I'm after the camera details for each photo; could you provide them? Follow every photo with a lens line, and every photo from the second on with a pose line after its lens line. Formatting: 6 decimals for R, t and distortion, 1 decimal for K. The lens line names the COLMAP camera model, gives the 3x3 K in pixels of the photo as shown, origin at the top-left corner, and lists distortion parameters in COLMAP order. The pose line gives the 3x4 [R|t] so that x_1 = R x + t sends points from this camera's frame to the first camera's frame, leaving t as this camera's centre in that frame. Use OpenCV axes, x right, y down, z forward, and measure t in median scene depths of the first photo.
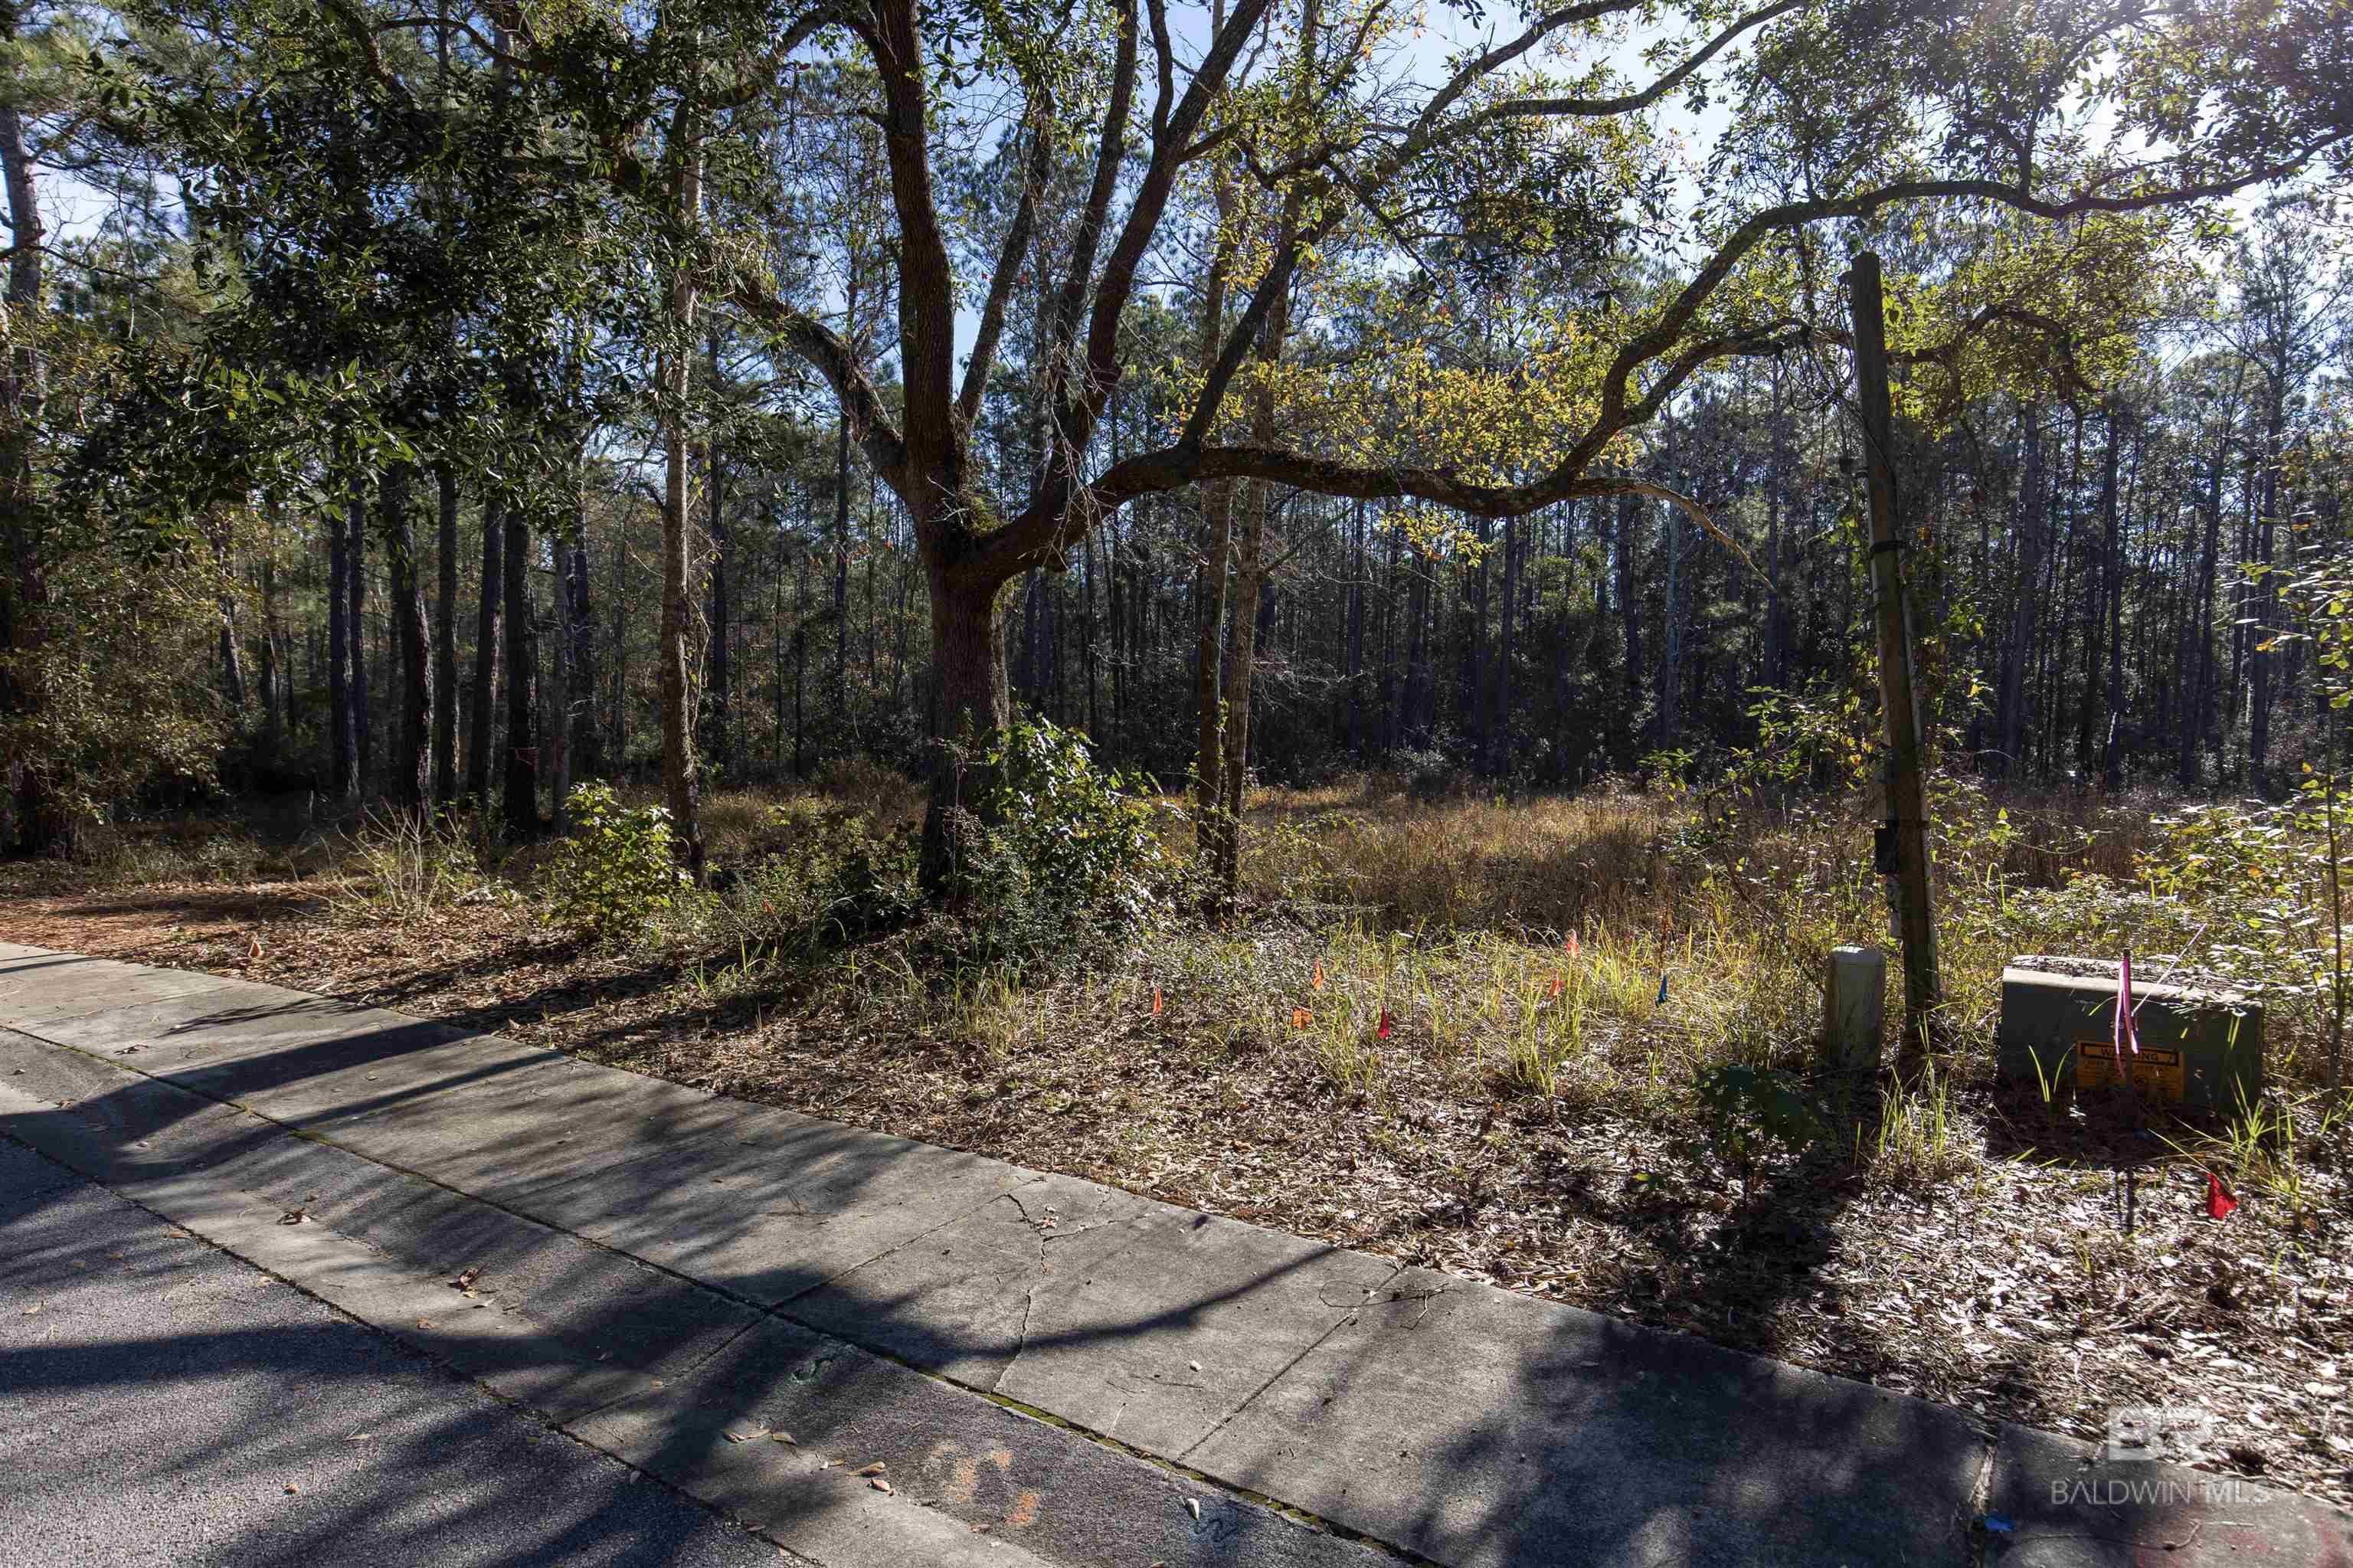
lens RADIAL K [[1291.6, 0, 1171.0], [0, 1291.6, 761.9], [0, 0, 1]] dist [0.002910, -0.001862]
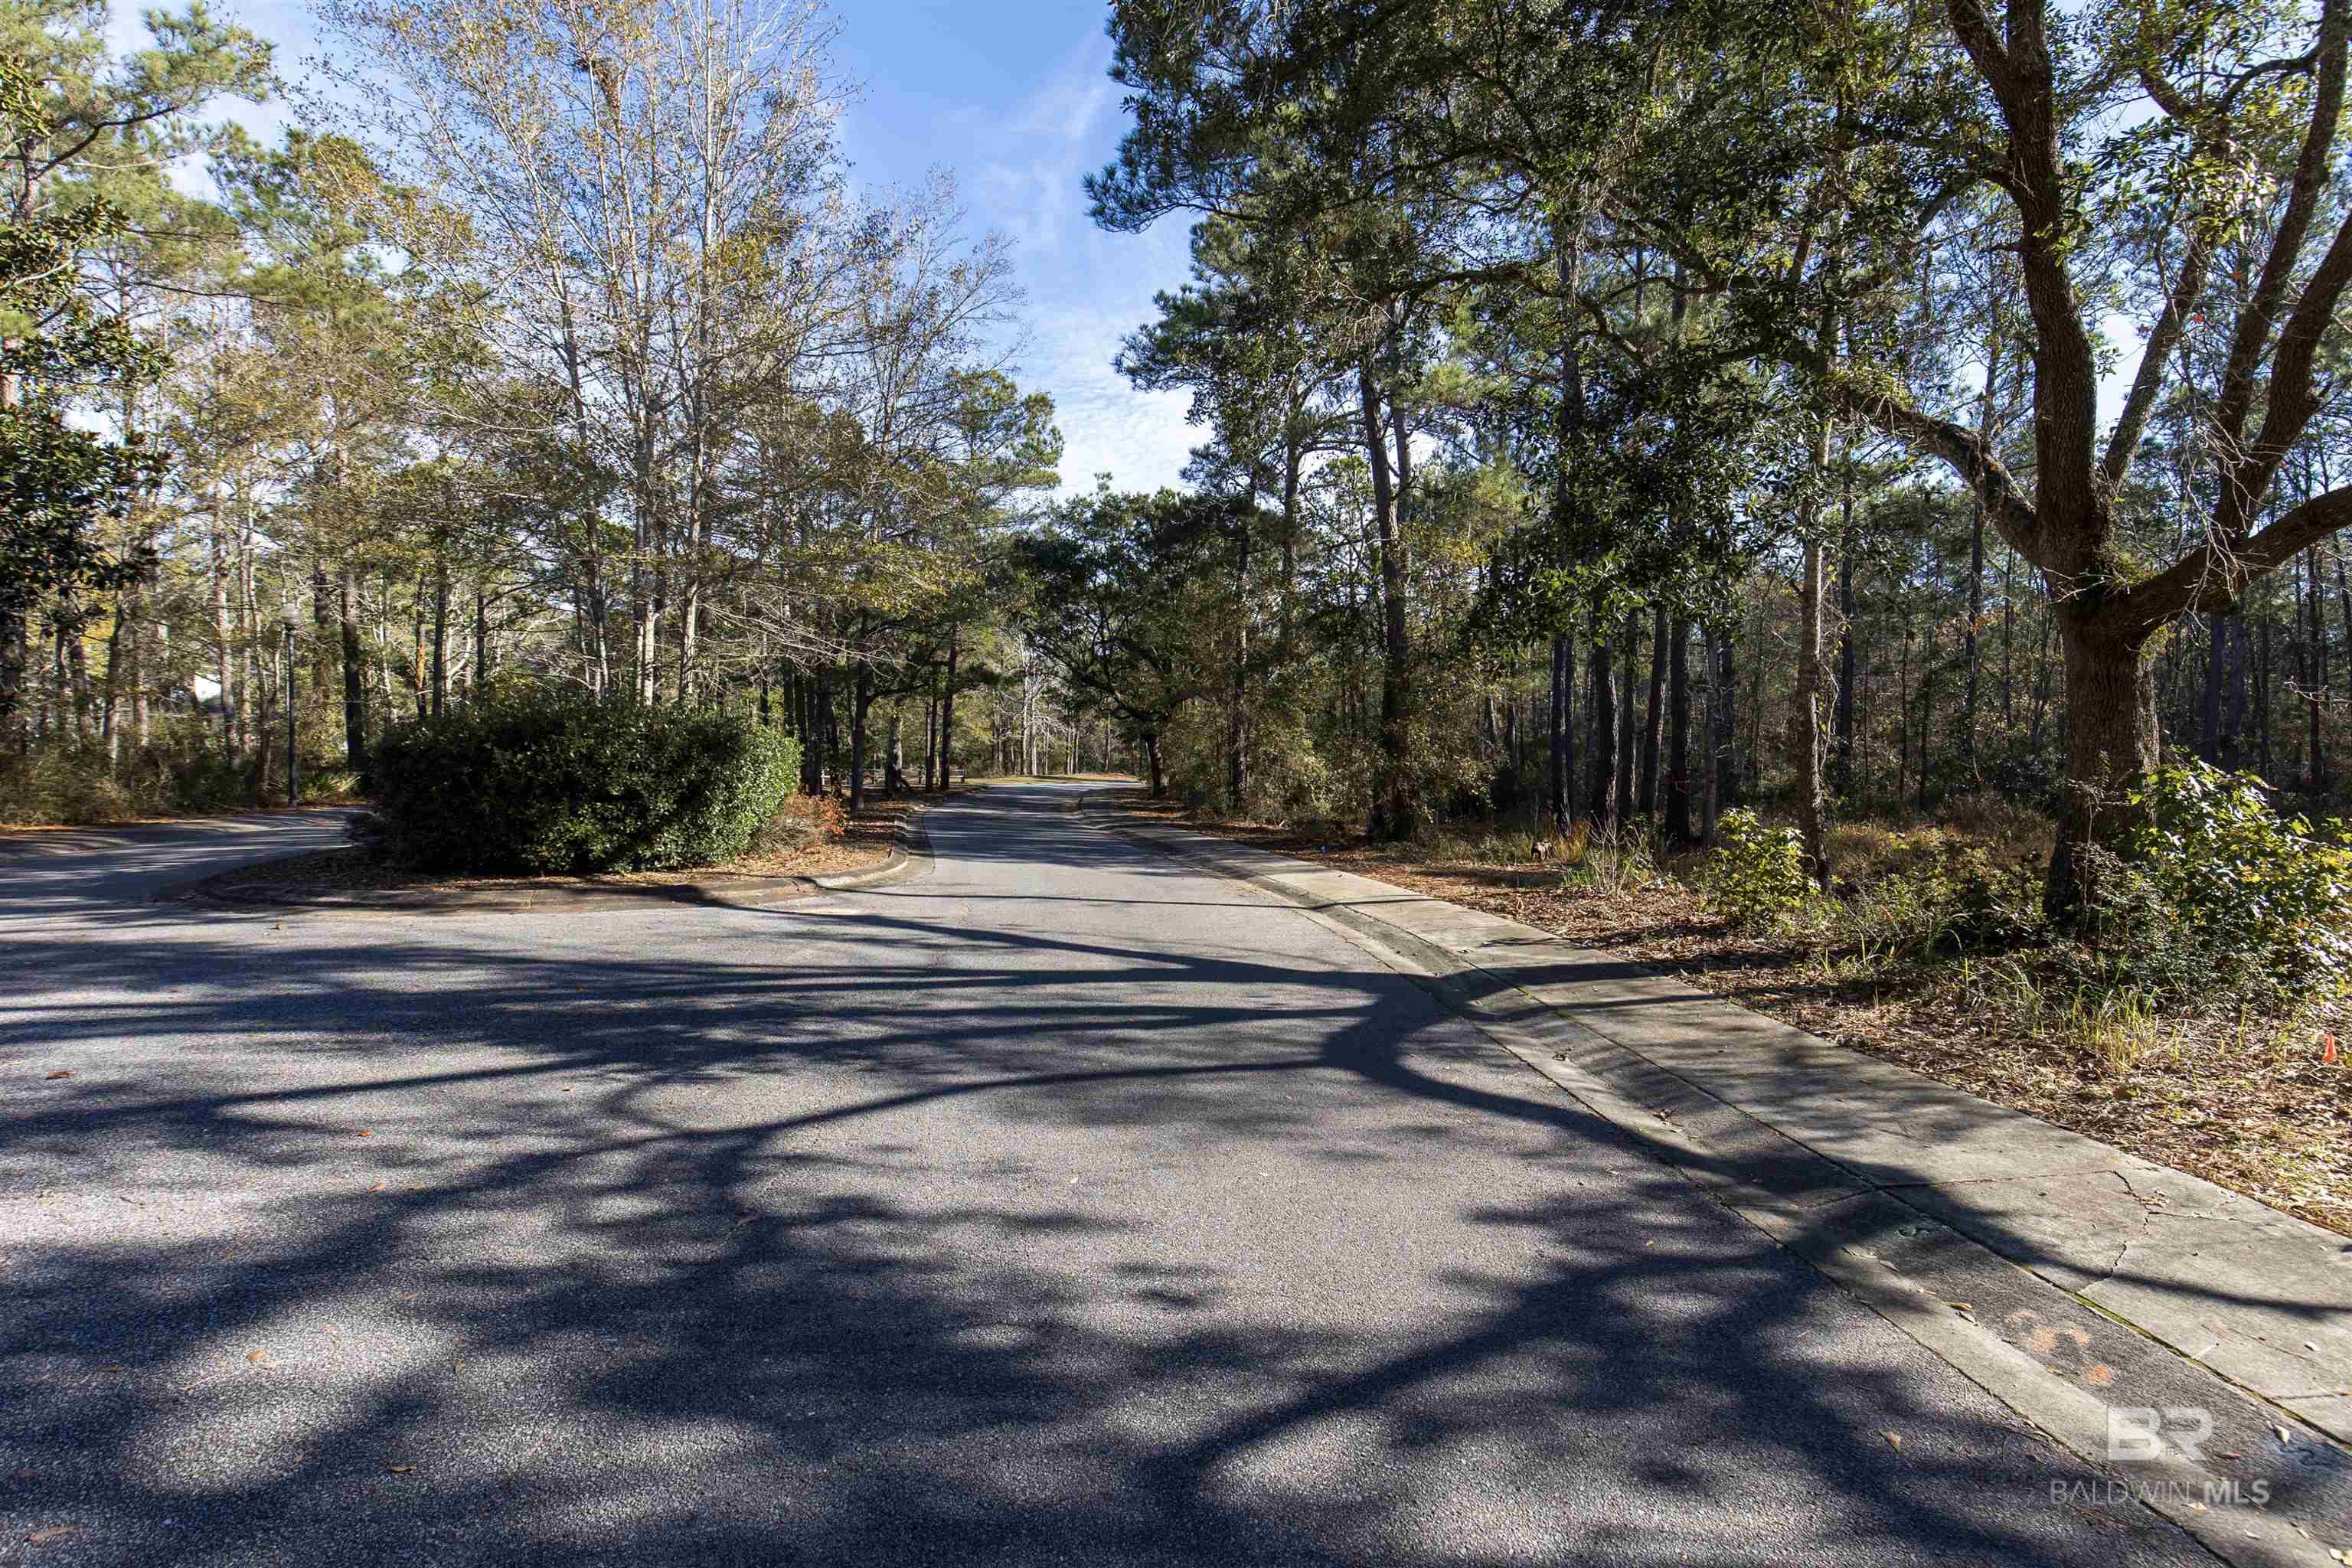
lens RADIAL K [[1075.9, 0, 1175.4], [0, 1075.9, 779.7], [0, 0, 1]] dist [0.001406, 0.000272]
pose [[0.629225, 0.016239, -0.777053, 0.062608], [-0.024973, 0.999688, 0.000669, 0.000365], [0.776822, 0.018985, 0.629435, -0.193029]]
